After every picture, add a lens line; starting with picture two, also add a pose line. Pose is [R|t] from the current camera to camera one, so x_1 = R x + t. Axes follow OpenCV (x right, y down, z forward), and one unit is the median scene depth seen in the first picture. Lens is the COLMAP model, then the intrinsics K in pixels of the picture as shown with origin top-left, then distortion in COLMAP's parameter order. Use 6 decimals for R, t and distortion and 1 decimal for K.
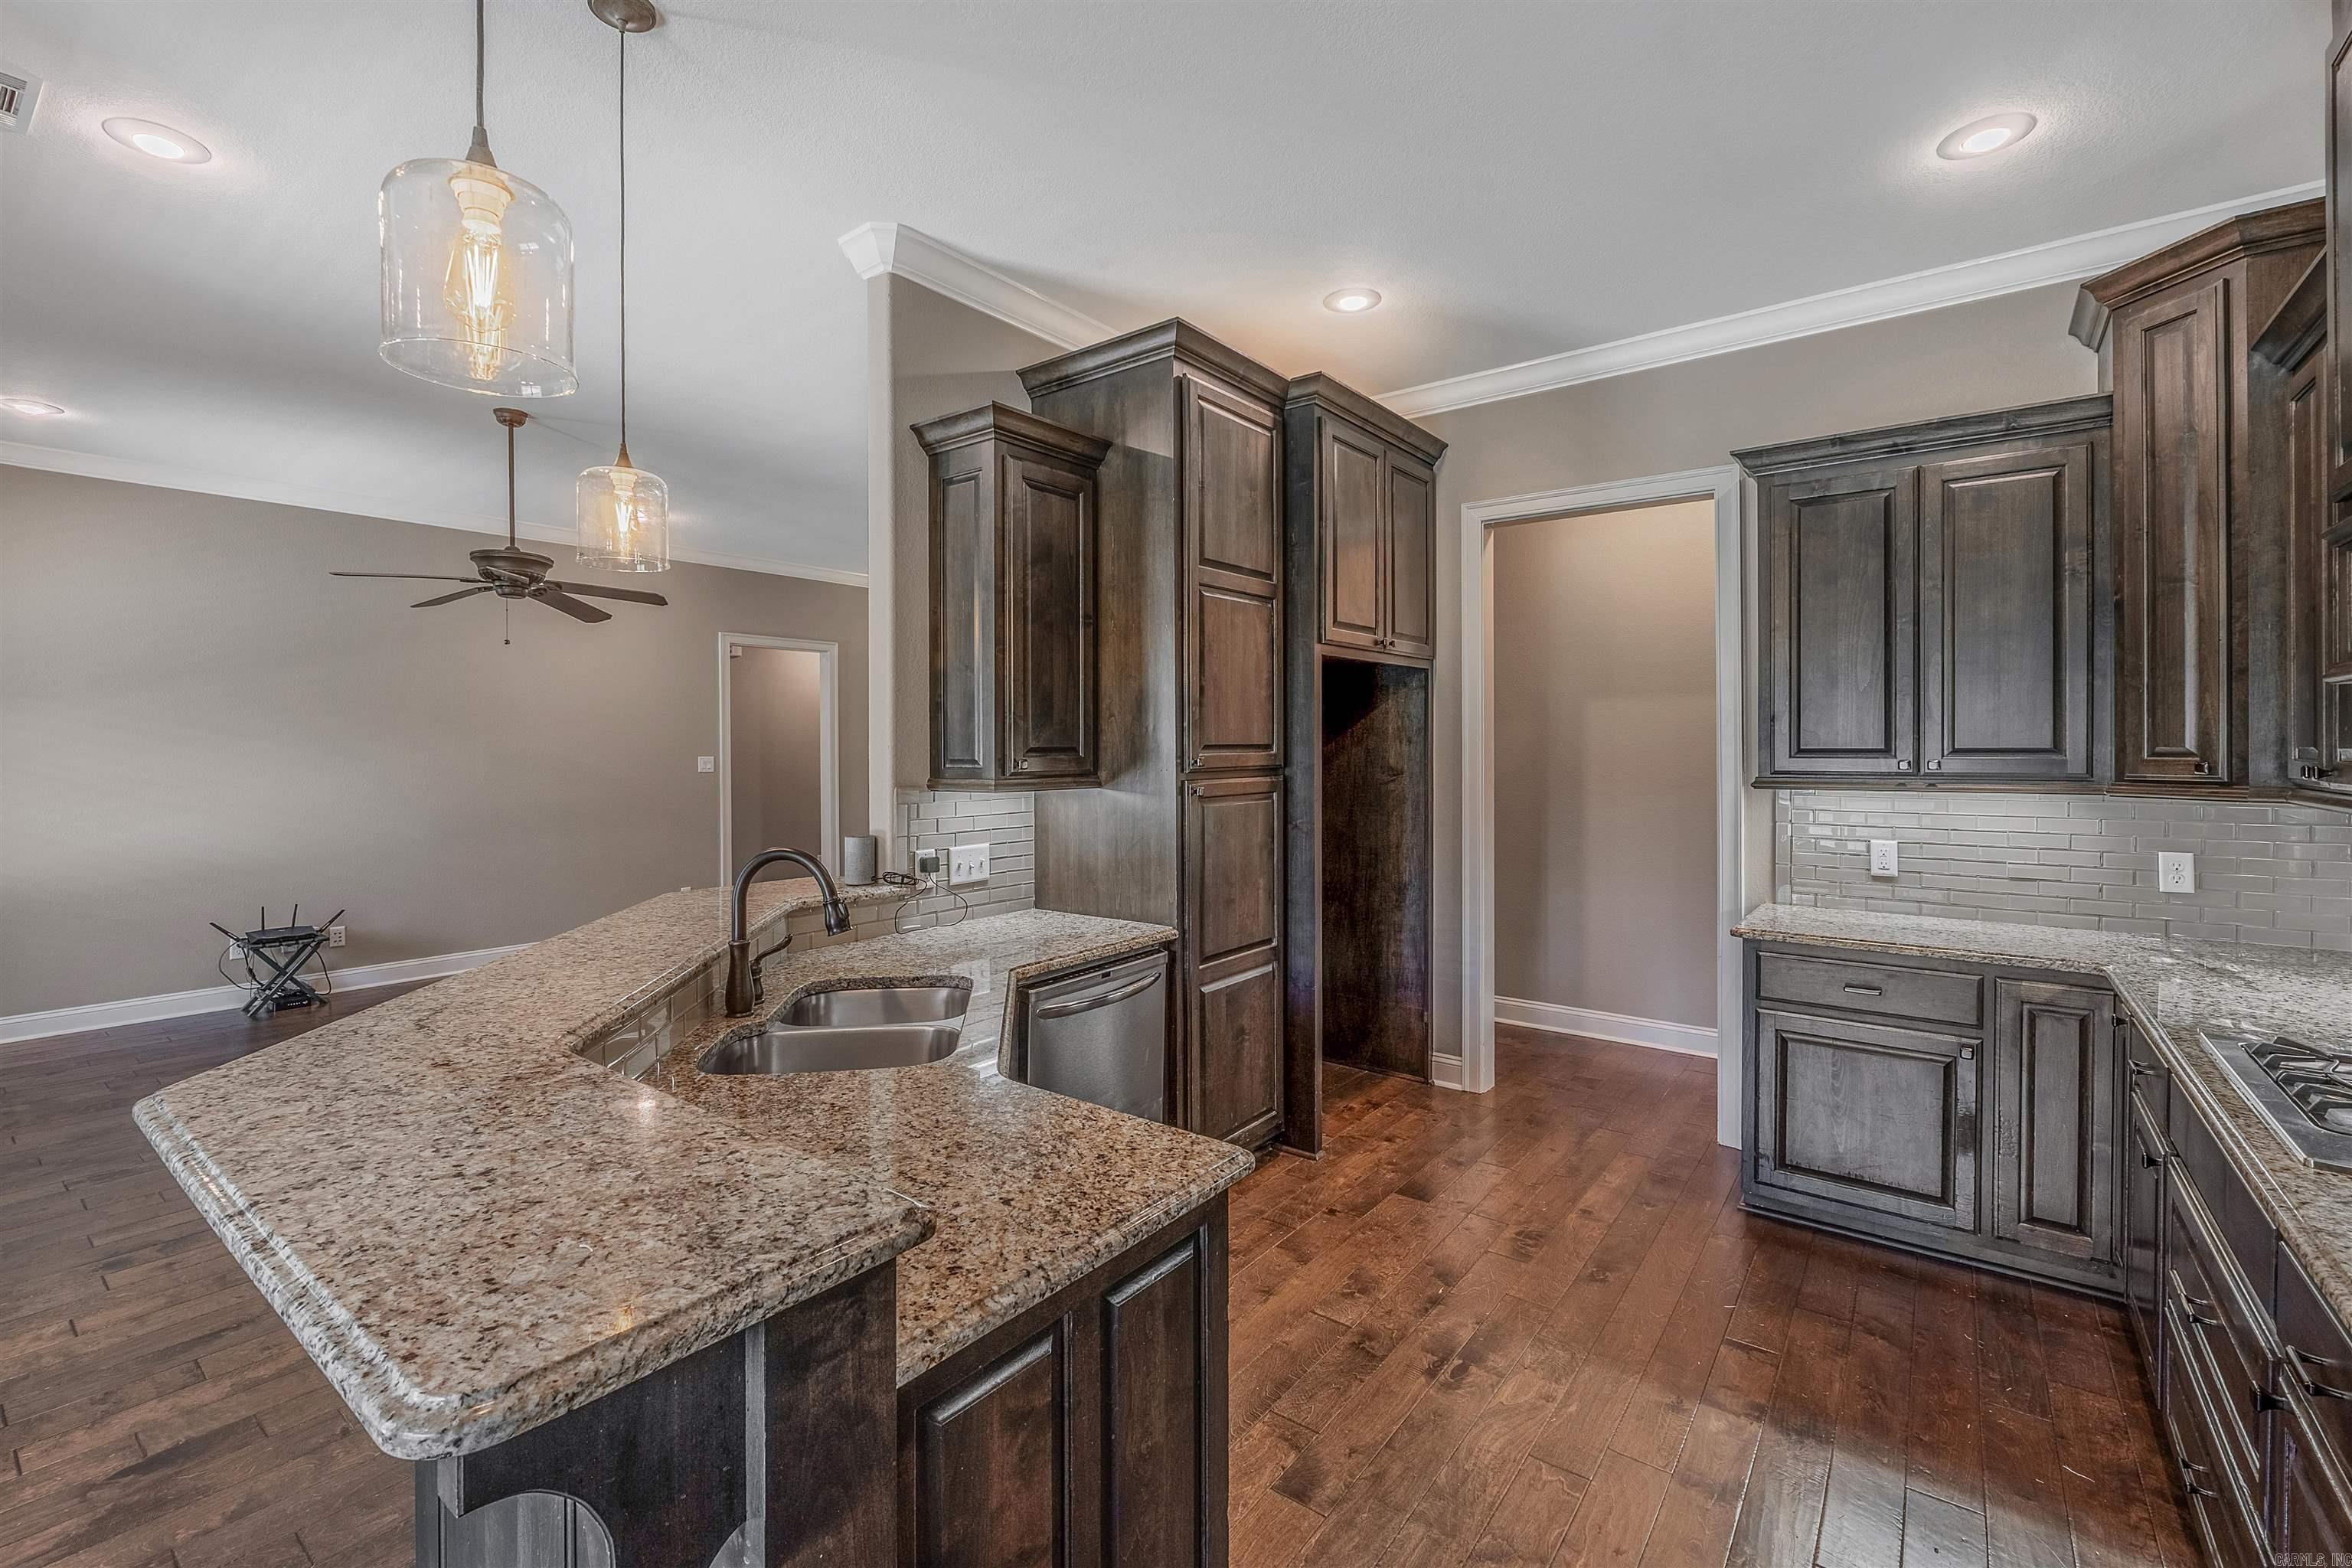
lens RADIAL K [[1011.1, 0, 1168.9], [0, 1011.1, 763.6], [0, 0, 1]] dist [0.000232, 0.000040]
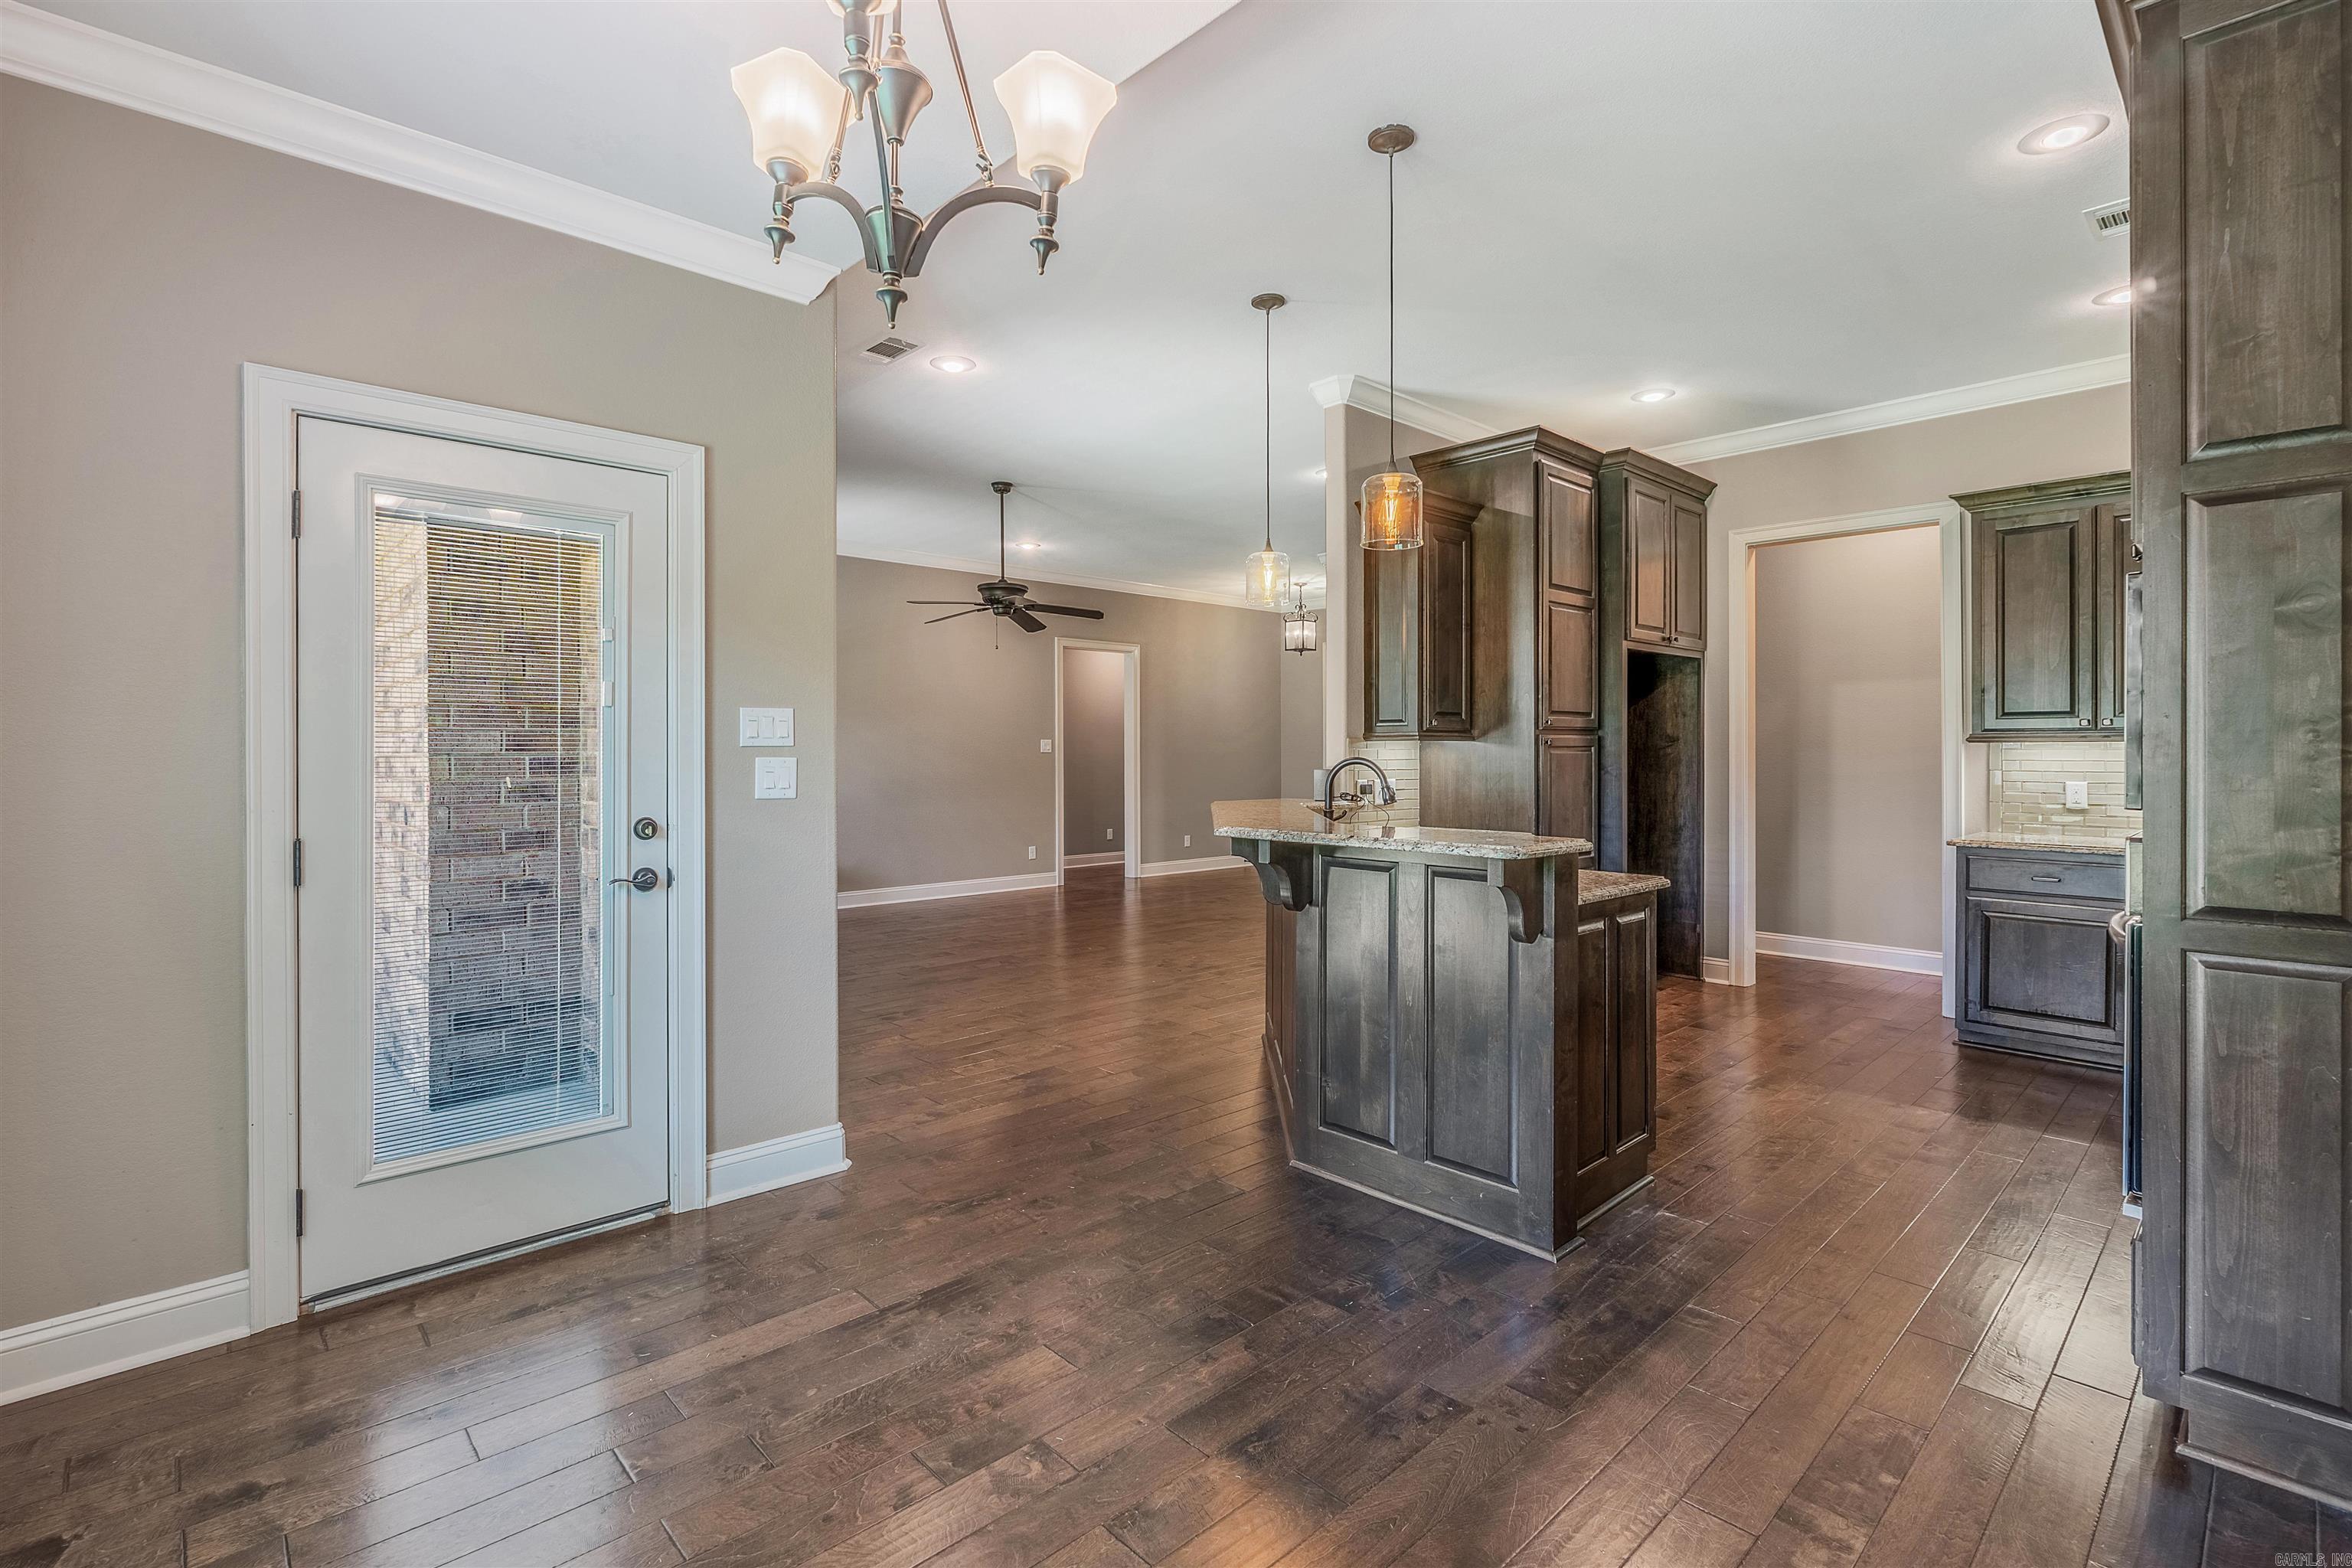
lens RADIAL K [[1086.7, 0, 1164.6], [0, 1086.7, 761.2], [0, 0, 1]] dist [0.000449, 0.000160]
pose [[0.987650, 0.003047, -0.156648, -0.251394], [-0.004390, 0.999956, -0.008231, 0.064743], [0.156616, 0.008817, 0.987620, -0.593503]]
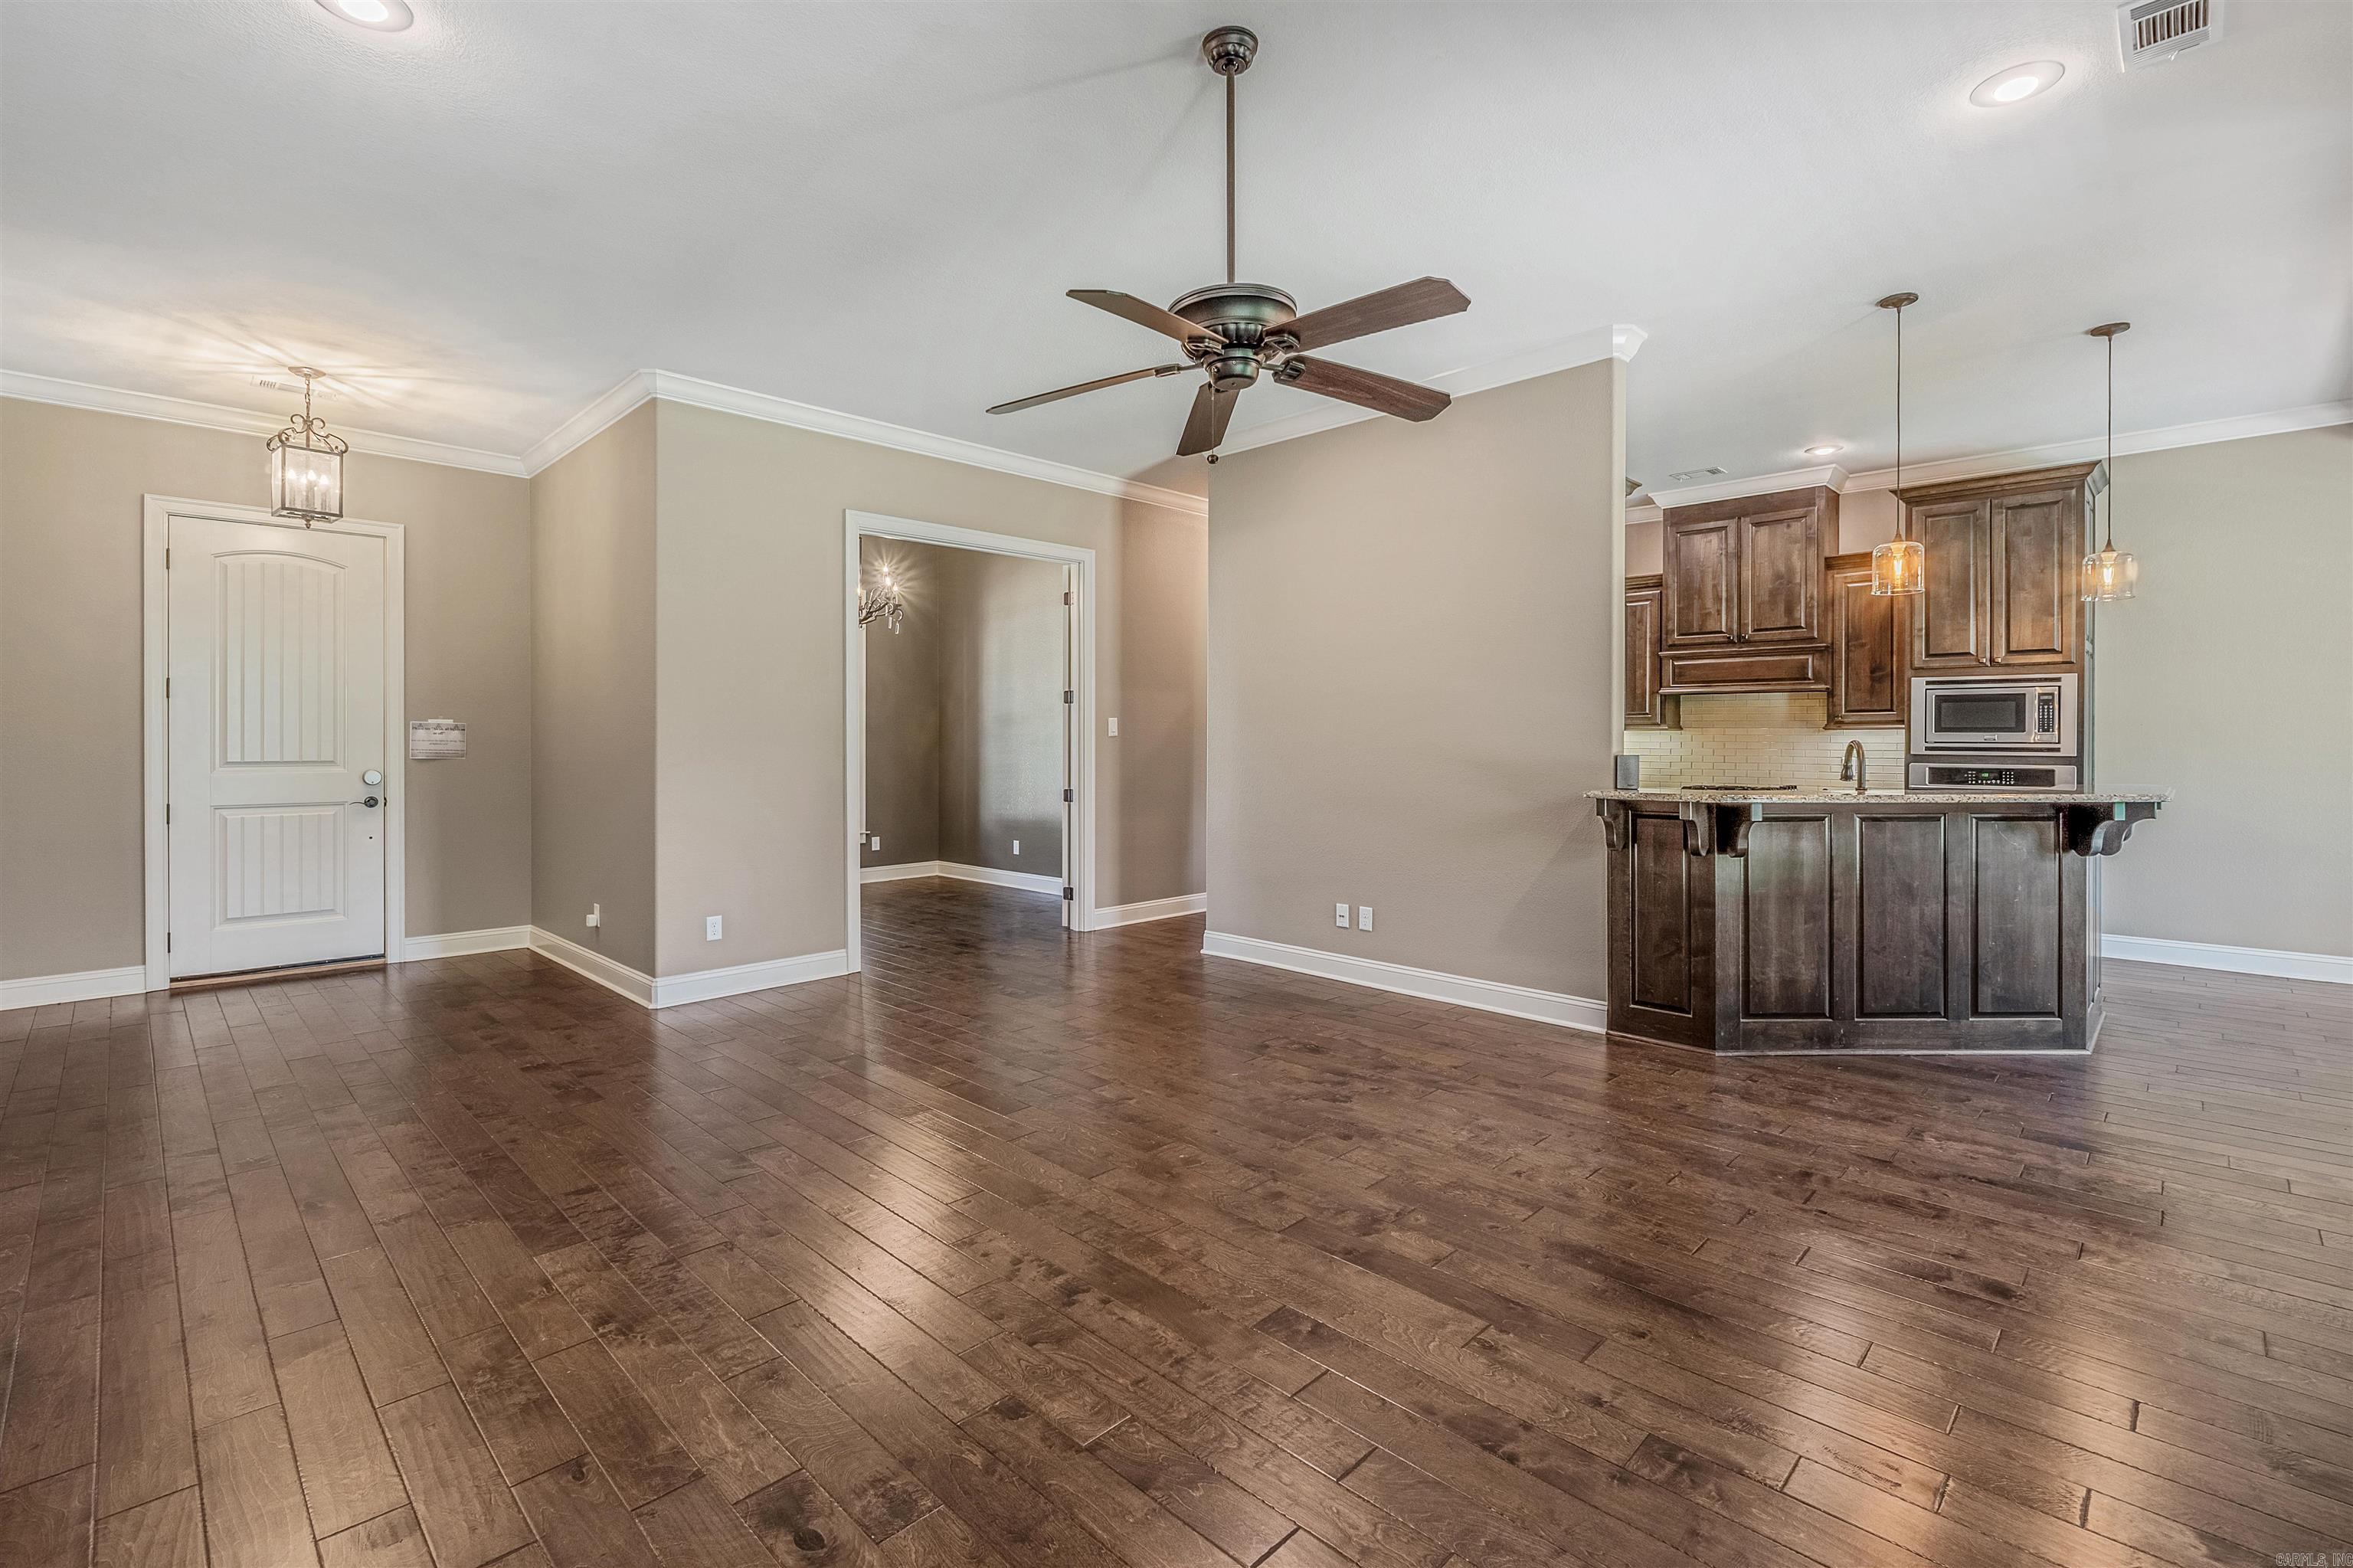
lens RADIAL K [[1048.5, 0, 1170.6], [0, 1048.5, 737.1], [0, 0, 1]] dist [-0.000410, -0.000575]
pose [[0.125031, 0.003589, 0.992146, -1.580848], [0.017055, 0.999838, -0.005766, 0.037870], [-0.992006, 0.017642, 0.124949, 1.247453]]
